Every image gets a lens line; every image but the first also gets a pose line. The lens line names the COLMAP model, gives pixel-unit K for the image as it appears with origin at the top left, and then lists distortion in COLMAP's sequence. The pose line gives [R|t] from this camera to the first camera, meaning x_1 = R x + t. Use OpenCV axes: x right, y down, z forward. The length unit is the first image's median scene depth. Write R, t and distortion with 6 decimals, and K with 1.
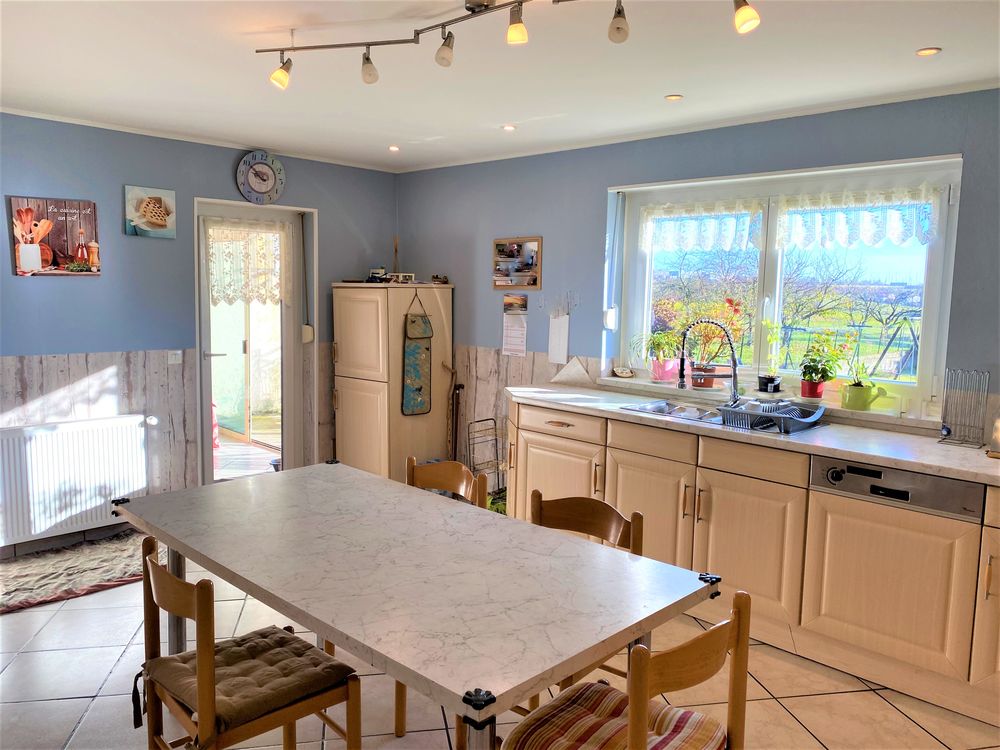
lens RADIAL K [[751.7, 0, 508.5], [0, 751.7, 375.6], [0, 0, 1]] dist [0.031426, -0.003542]
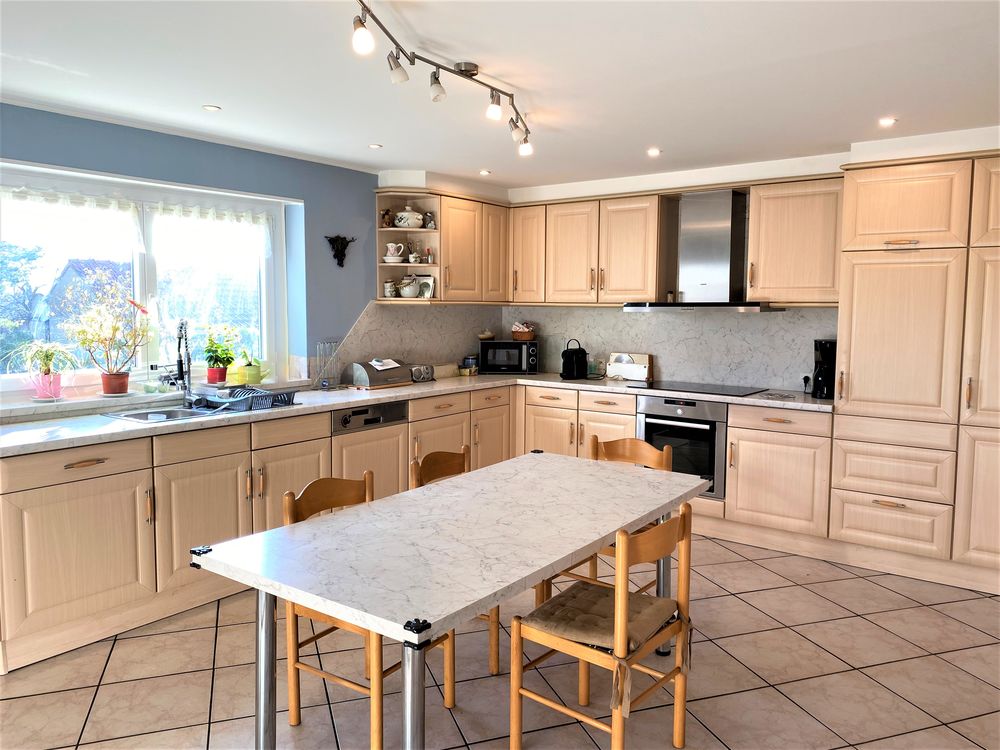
lens RADIAL K [[751.7, 0, 507.3], [0, 751.7, 370.9], [0, 0, 1]] dist [0.031426, -0.003542]
pose [[-0.122558, -0.119056, 0.985294, -0.937959], [0.110147, 0.985014, 0.132723, -0.109009], [-0.986330, 0.124794, -0.107608, 0.783747]]
